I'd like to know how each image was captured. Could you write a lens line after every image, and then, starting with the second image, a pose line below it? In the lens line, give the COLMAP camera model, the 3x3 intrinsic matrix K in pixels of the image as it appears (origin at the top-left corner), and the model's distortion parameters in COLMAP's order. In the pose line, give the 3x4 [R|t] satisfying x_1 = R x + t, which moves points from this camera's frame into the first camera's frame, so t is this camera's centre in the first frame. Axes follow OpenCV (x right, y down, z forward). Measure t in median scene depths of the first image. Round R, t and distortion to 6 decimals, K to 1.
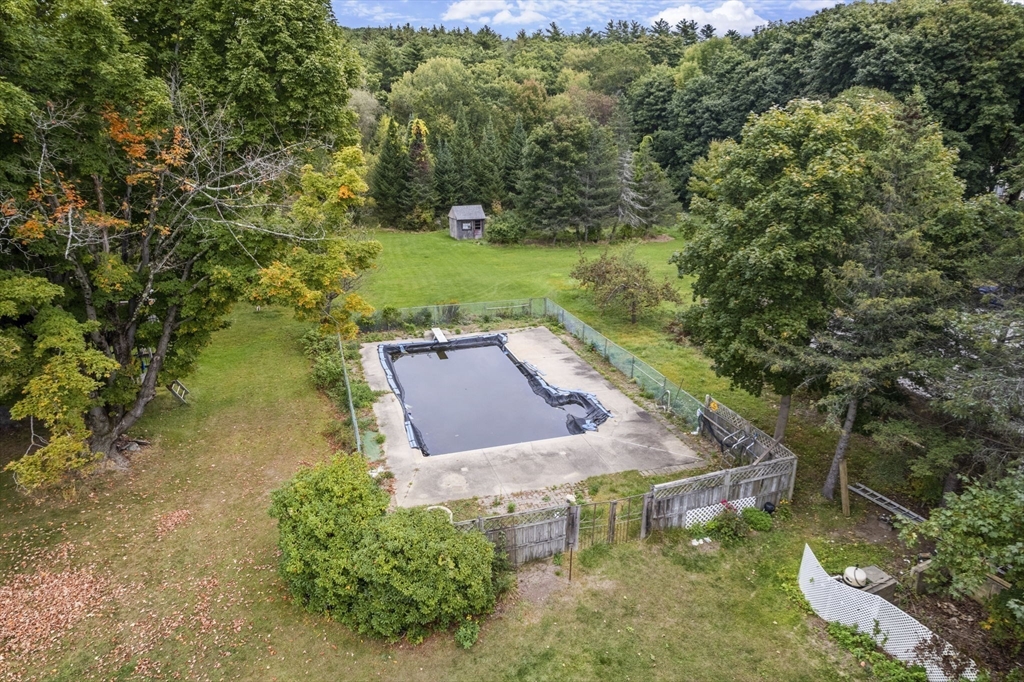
lens RADIAL K [[656.8, 0, 514.0], [0, 656.8, 340.0], [0, 0, 1]] dist [-0.070798, 0.063124]
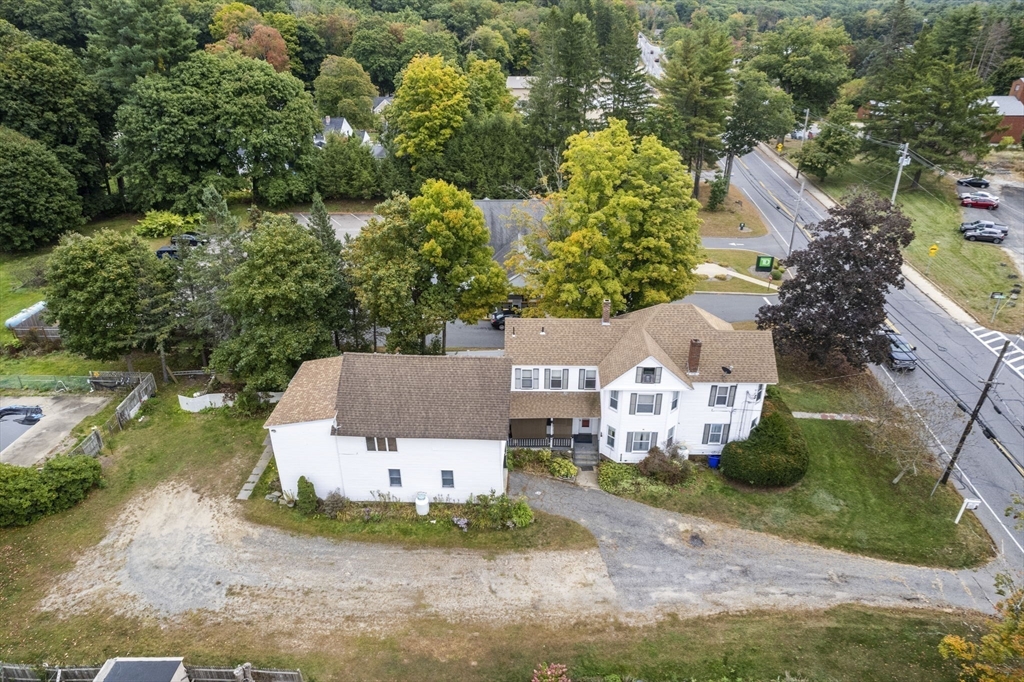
lens RADIAL K [[656.8, 0, 514.0], [0, 656.8, 340.0], [0, 0, 1]] dist [-0.070798, 0.063124]
pose [[0.331916, -0.429500, 0.839858, -1.170132], [0.302920, 0.891707, 0.336300, -0.356982], [-0.893349, 0.142786, 0.426076, -1.367352]]
